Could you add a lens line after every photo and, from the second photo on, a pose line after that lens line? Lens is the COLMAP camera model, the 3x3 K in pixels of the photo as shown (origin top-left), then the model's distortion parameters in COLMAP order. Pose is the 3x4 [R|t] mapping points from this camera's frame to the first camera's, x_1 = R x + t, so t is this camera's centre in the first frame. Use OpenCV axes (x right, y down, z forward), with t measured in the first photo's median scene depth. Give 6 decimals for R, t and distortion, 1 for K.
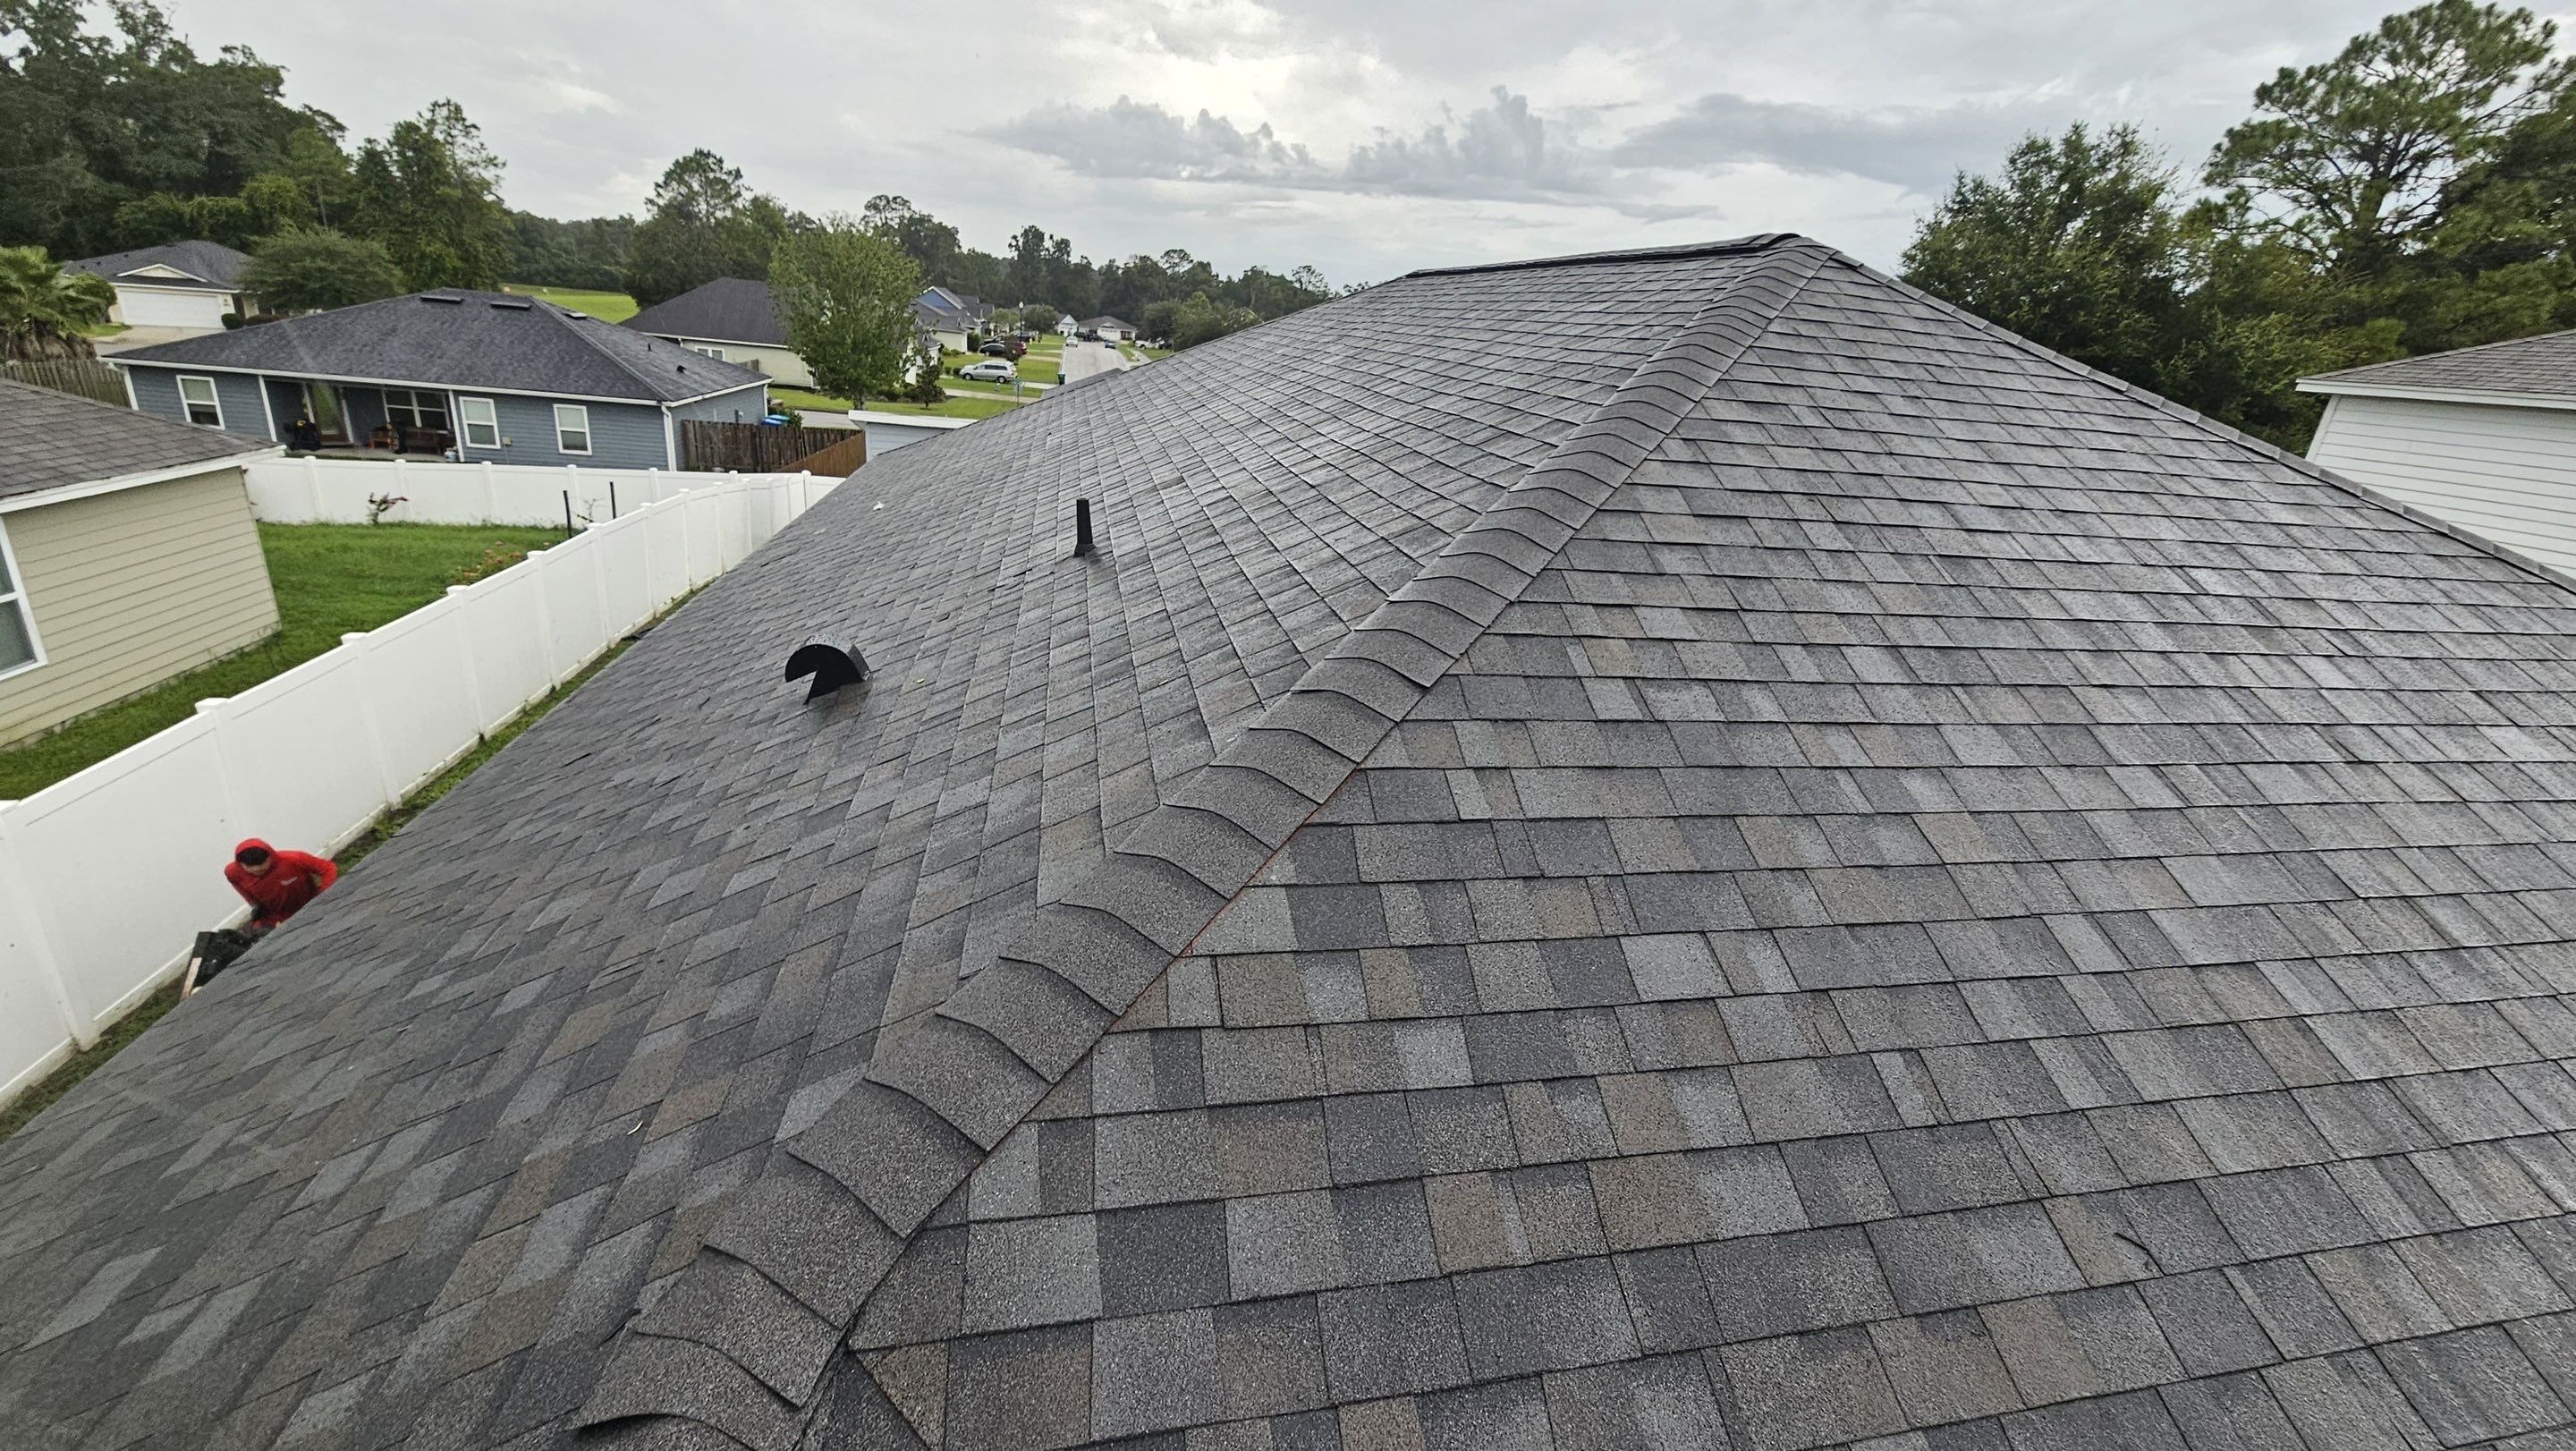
lens RADIAL K [[1072.0, 0, 1292.5], [0, 1072.0, 715.4], [0, 0, 1]] dist [-0.006812, 0.002375]
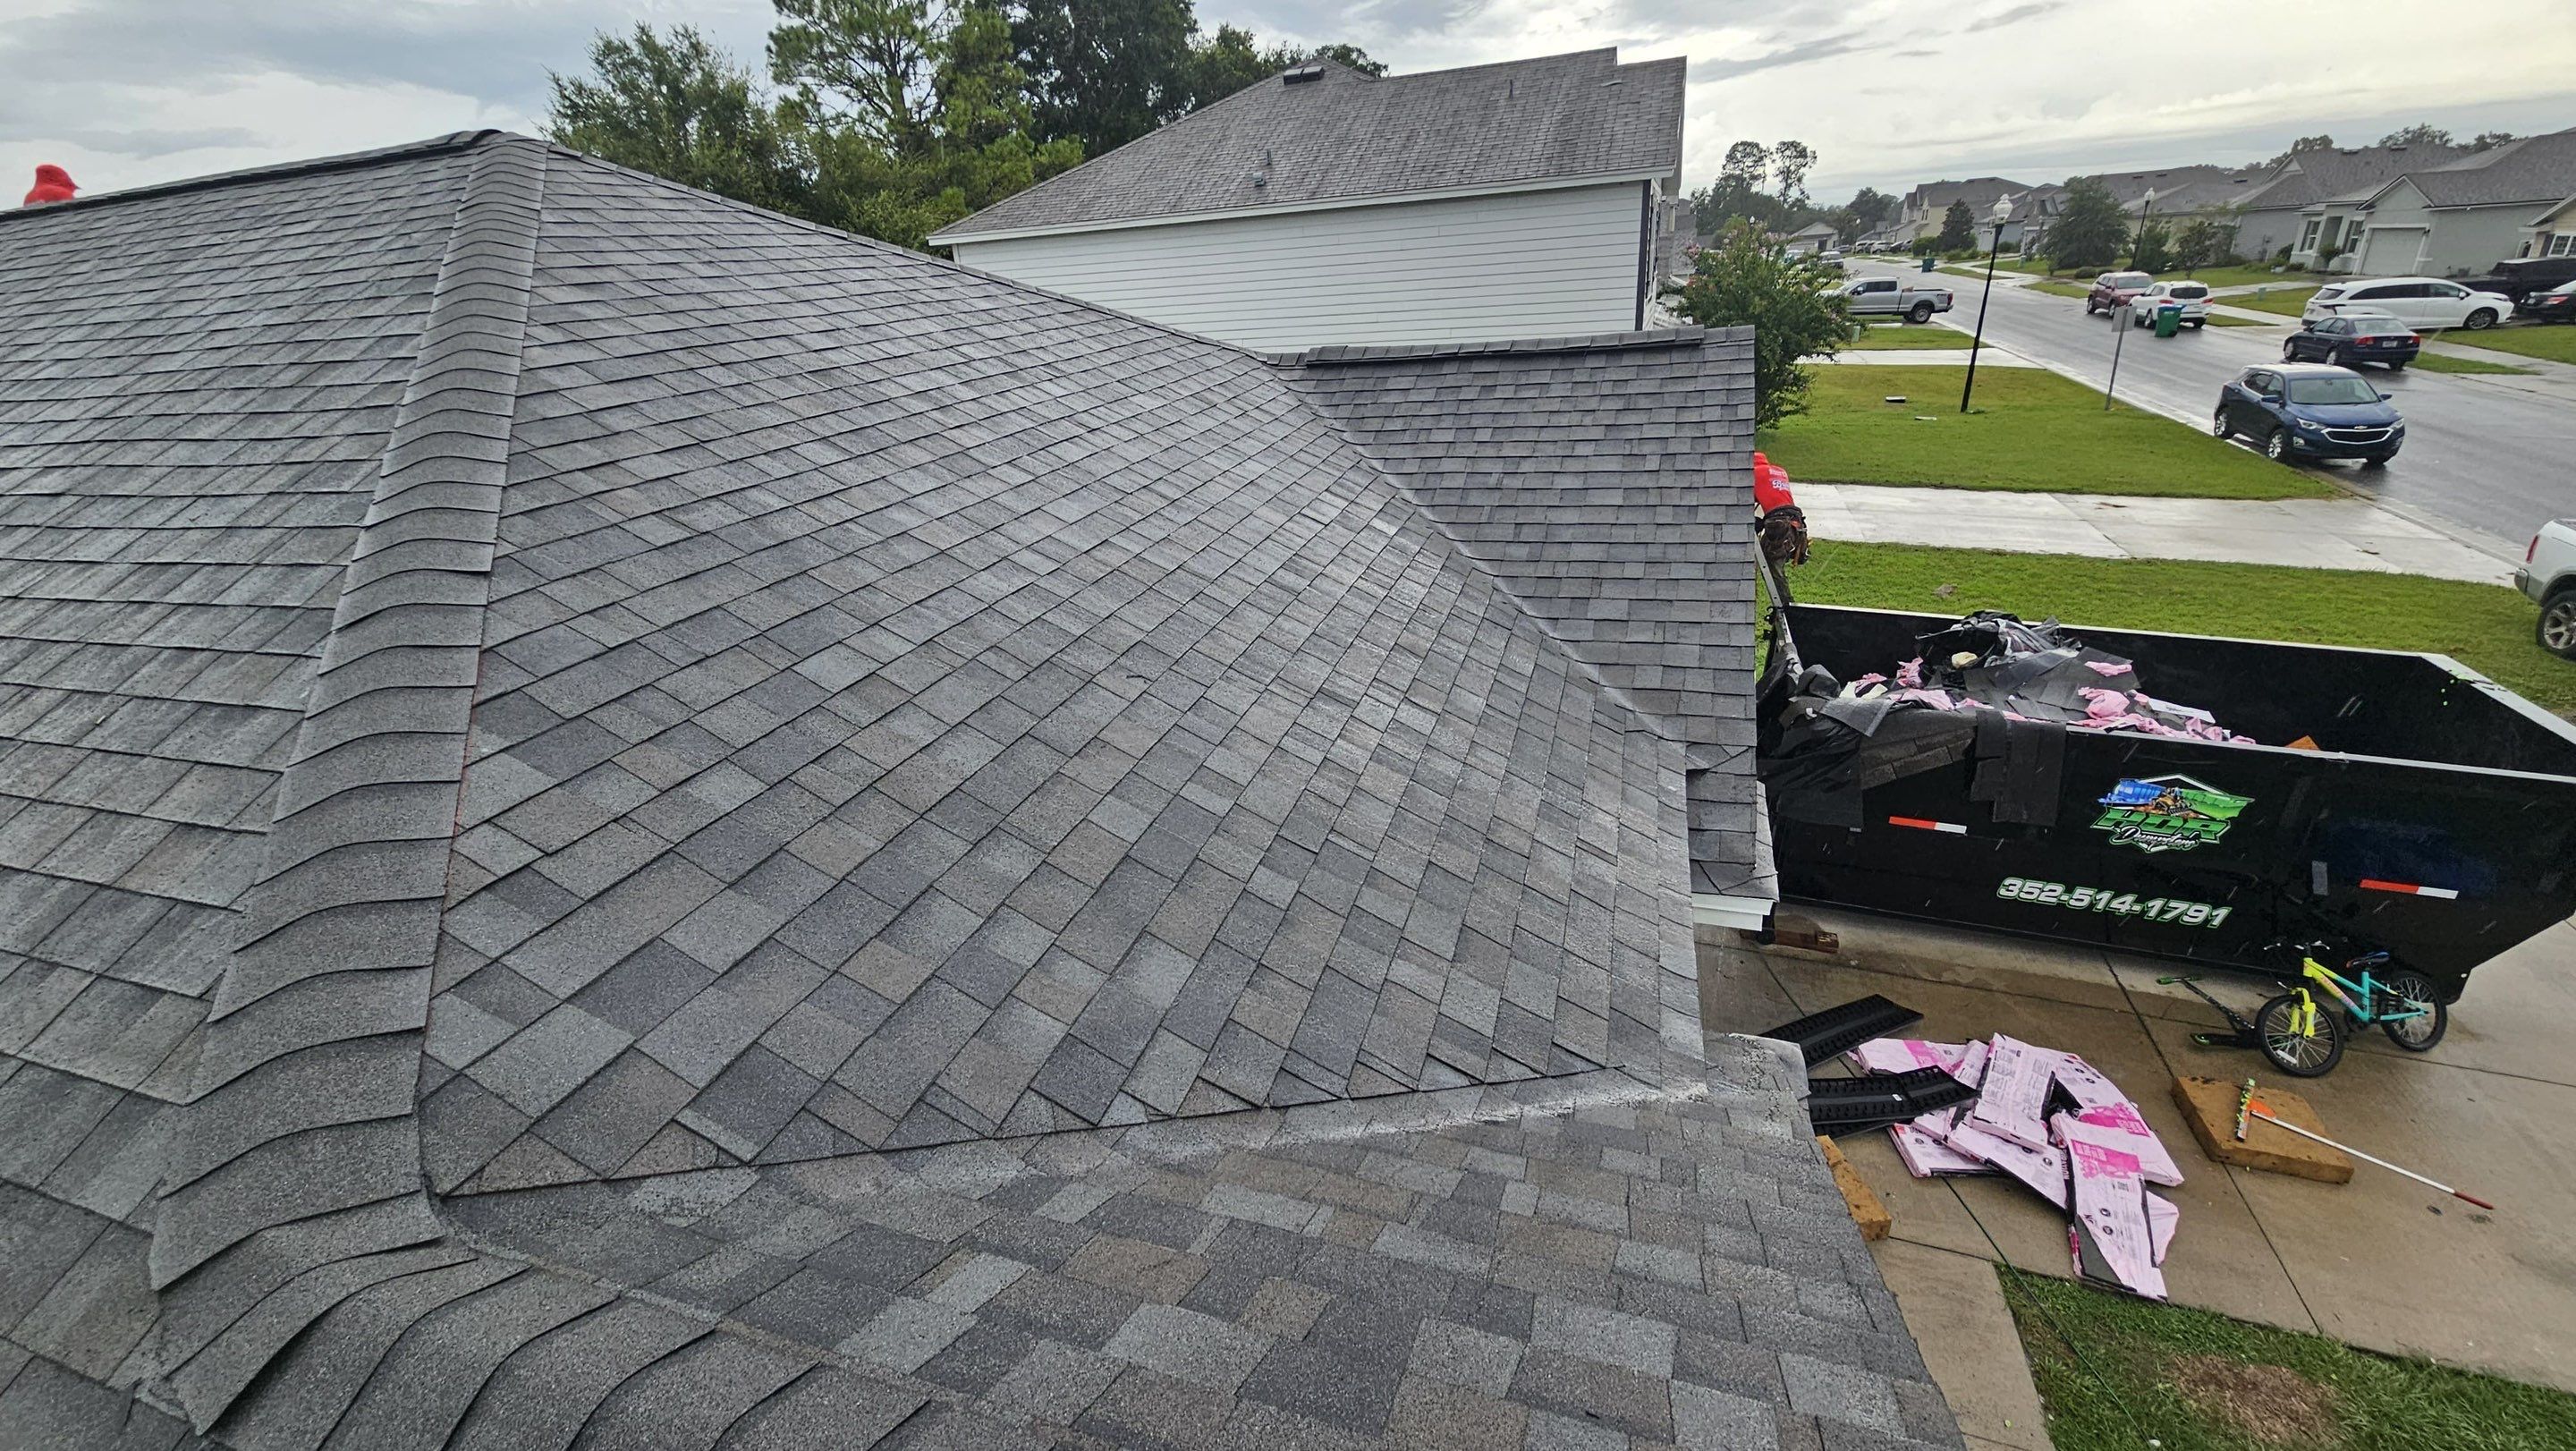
lens RADIAL K [[1072.0, 0, 1287.1], [0, 1072.0, 727.8], [0, 0, 1]] dist [-0.006812, 0.002375]
pose [[0.499066, -0.457143, 0.736175, -0.211788], [0.399352, 0.875273, 0.272791, 0.088370], [-0.769059, 0.157852, 0.619380, -0.138001]]
